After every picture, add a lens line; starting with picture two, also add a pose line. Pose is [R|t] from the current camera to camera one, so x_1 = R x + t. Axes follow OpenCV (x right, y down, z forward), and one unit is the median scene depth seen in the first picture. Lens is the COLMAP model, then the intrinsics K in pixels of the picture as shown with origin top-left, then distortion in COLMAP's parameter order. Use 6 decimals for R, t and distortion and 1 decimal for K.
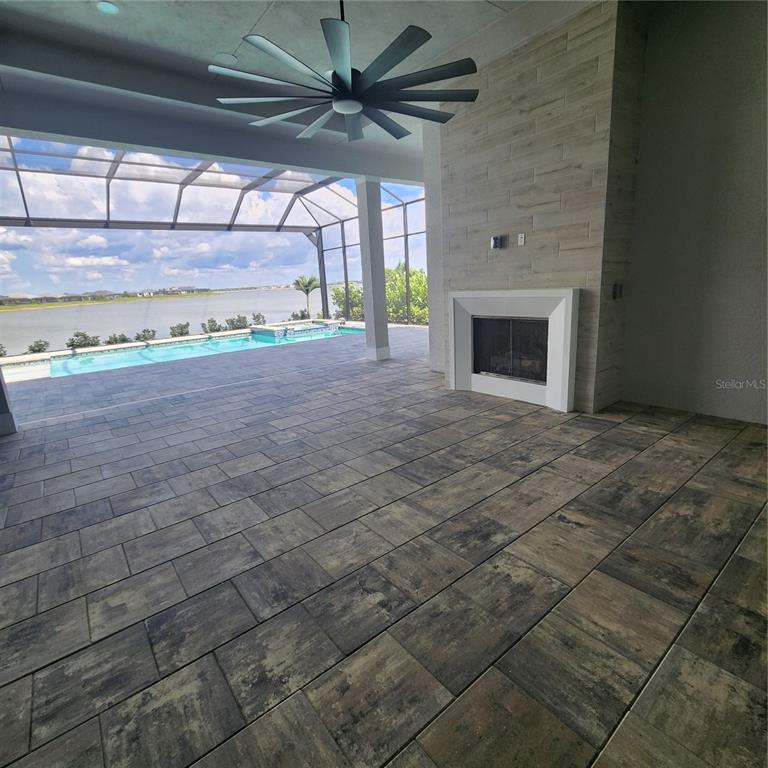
lens RADIAL K [[417.2, 0, 383.5], [0, 417.2, 379.2], [0, 0, 1]] dist [-0.002732, -0.001491]
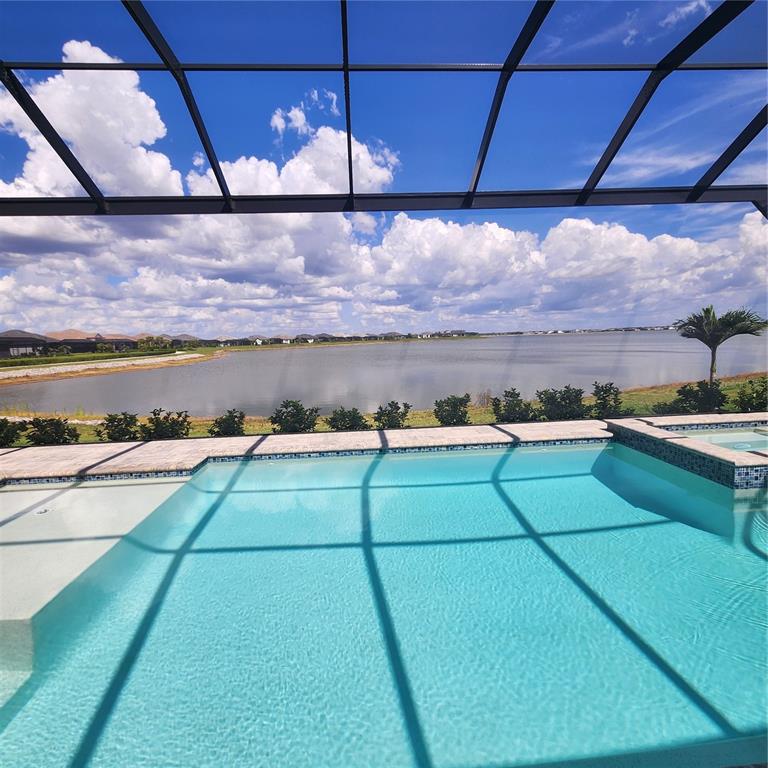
lens RADIAL K [[417.2, 0, 383.5], [0, 417.2, 379.2], [0, 0, 1]] dist [-0.002732, -0.001491]
pose [[0.821396, 0.080972, -0.564582, -0.232532], [-0.139176, 0.988404, -0.060727, -0.094771], [0.553118, 0.128457, 0.823140, 0.452879]]
